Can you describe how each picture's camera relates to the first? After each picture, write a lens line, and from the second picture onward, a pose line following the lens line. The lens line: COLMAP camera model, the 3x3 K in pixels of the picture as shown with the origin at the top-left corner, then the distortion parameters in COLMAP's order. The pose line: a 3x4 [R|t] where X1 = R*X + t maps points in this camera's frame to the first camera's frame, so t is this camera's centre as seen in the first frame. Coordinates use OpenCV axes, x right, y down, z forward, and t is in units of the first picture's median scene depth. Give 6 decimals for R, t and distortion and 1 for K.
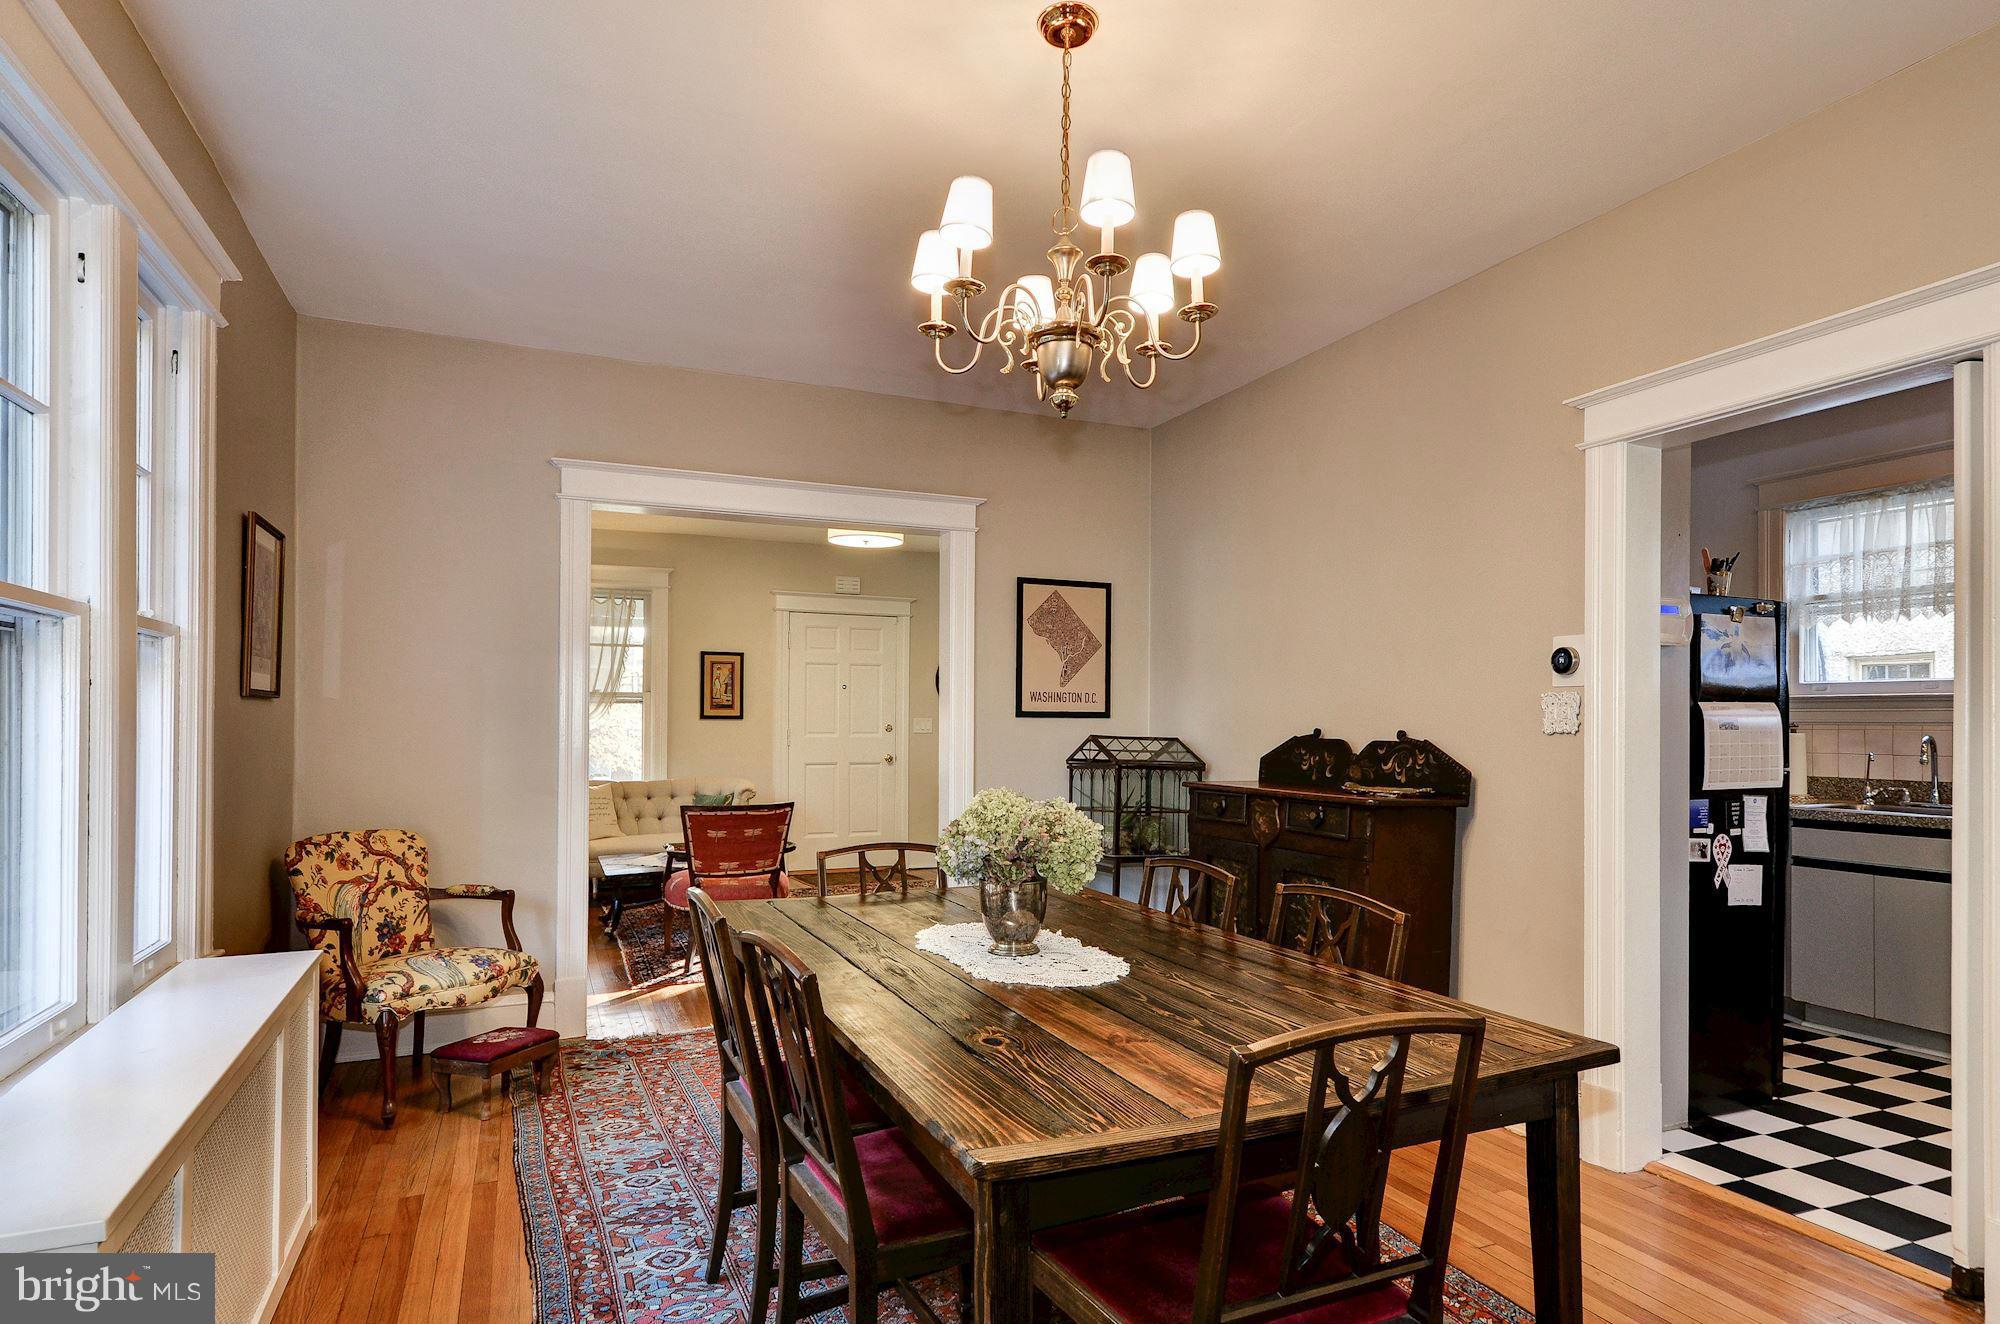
lens RADIAL K [[1079.9, 0, 1020.6], [0, 1079.9, 717.2], [0, 0, 1]] dist [0.002426, 0.000146]
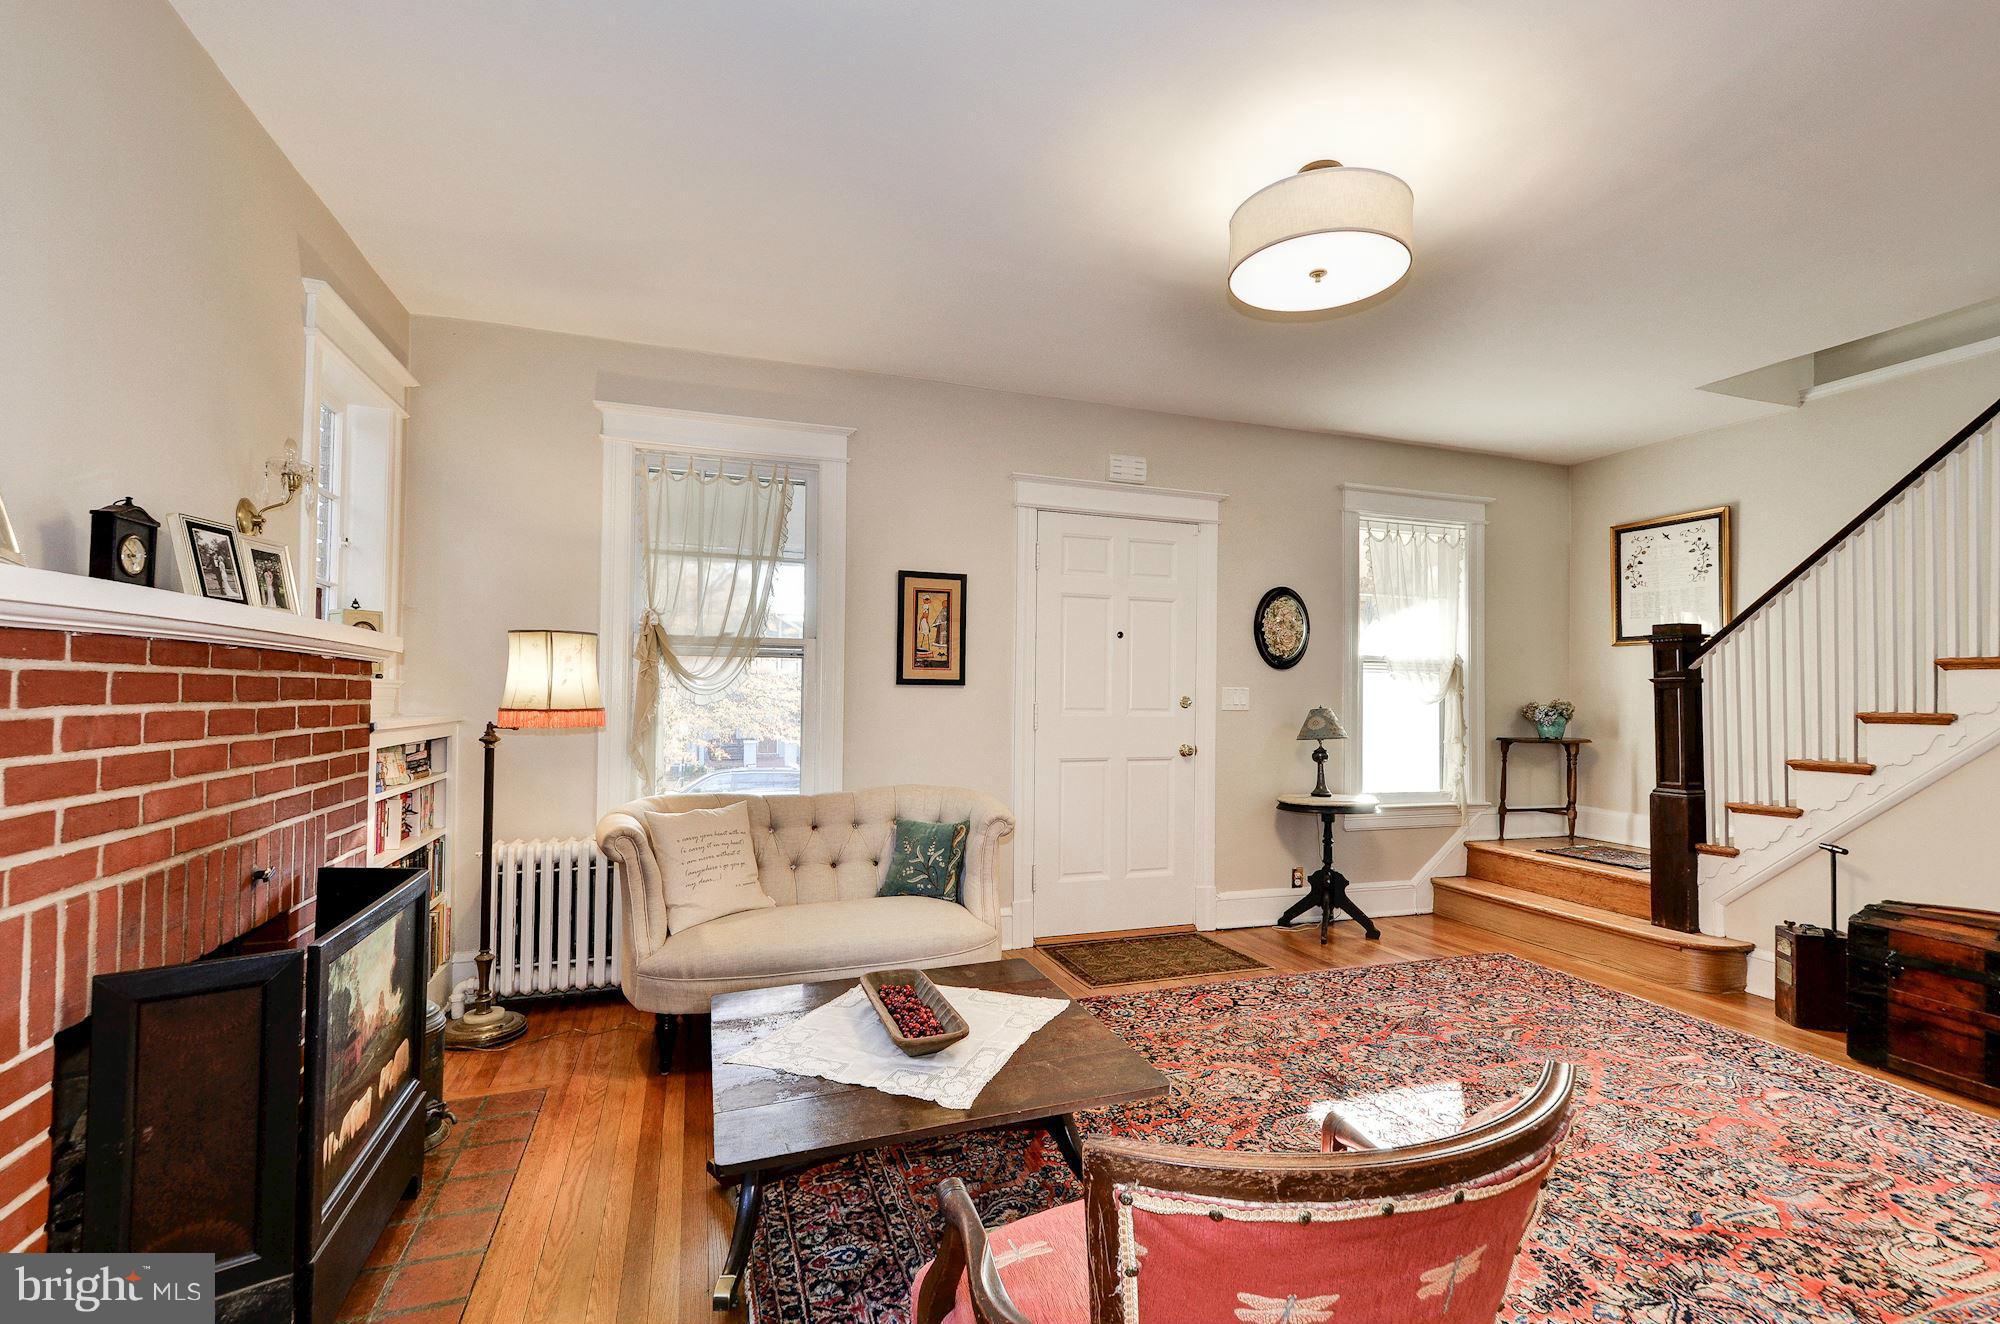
lens RADIAL K [[872.4, 0, 1008.1], [0, 872.4, 679.3], [0, 0, 1]] dist [-0.000147, -0.000149]
pose [[0.995829, 0.003350, -0.091182, -0.296623], [-0.004695, 0.999883, -0.014547, 0.008155], [0.091123, 0.014914, 0.995728, 0.815963]]
